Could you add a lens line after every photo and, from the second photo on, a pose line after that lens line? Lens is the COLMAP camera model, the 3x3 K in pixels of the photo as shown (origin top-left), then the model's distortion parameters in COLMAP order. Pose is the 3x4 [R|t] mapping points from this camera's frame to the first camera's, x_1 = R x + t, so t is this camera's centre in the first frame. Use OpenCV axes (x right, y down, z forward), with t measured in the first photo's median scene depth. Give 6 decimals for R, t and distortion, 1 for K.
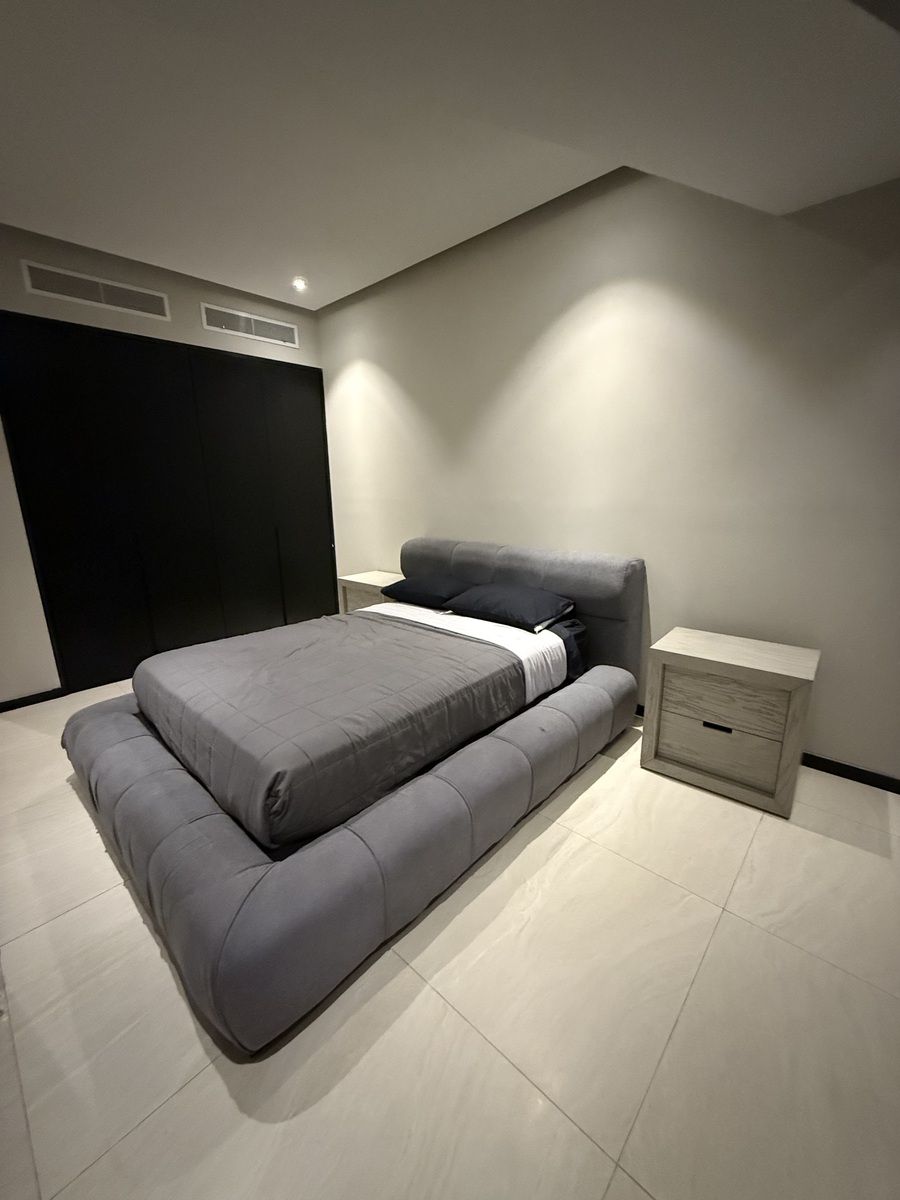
lens RADIAL K [[471.2, 0, 453.0], [0, 471.2, 599.8], [0, 0, 1]] dist [-0.000544, -0.000193]
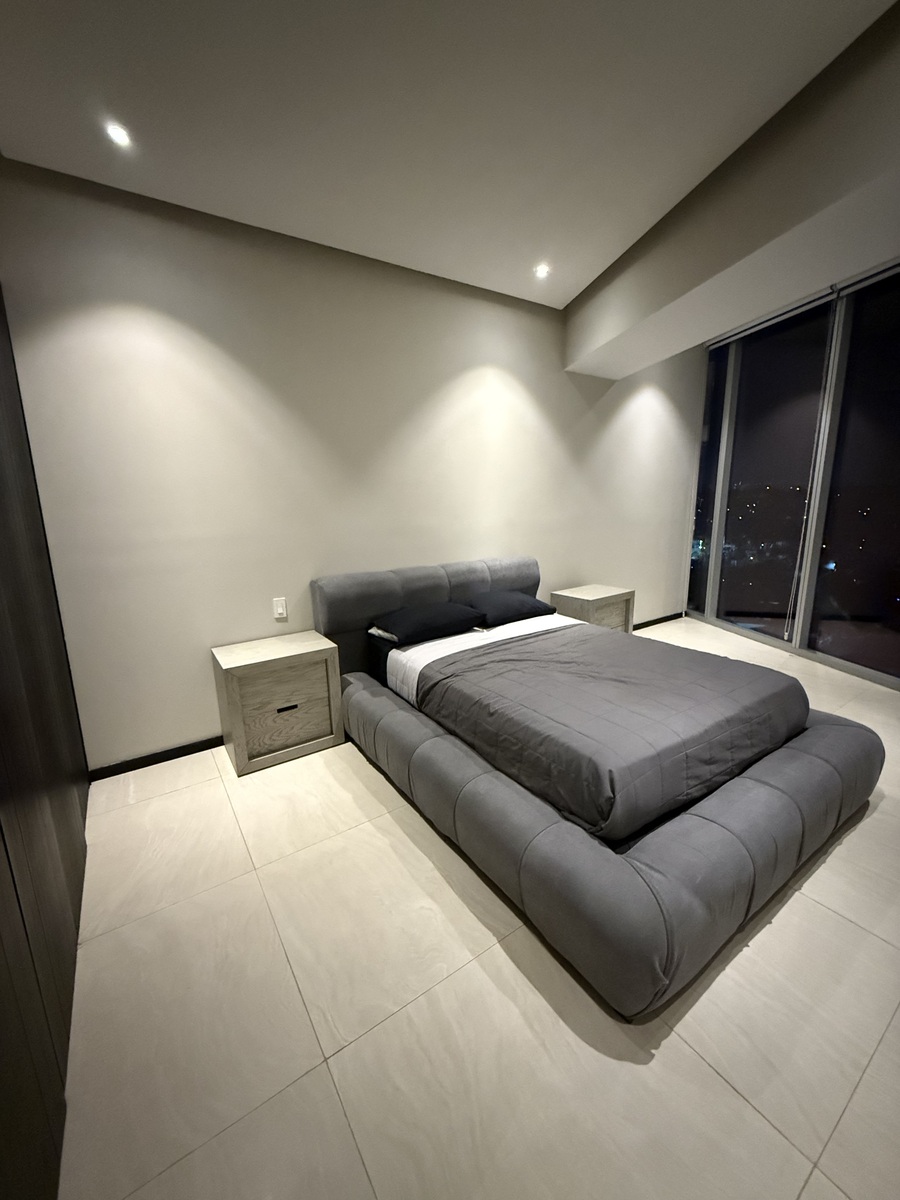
lens RADIAL K [[473.4, 0, 426.8], [0, 473.4, 597.8], [0, 0, 1]] dist [0.001077, 0.000081]
pose [[0.254741, -0.192663, 0.947622, -1.125388], [0.238711, 0.962153, 0.131446, -0.227367], [-0.937083, 0.192723, 0.291091, 0.847187]]
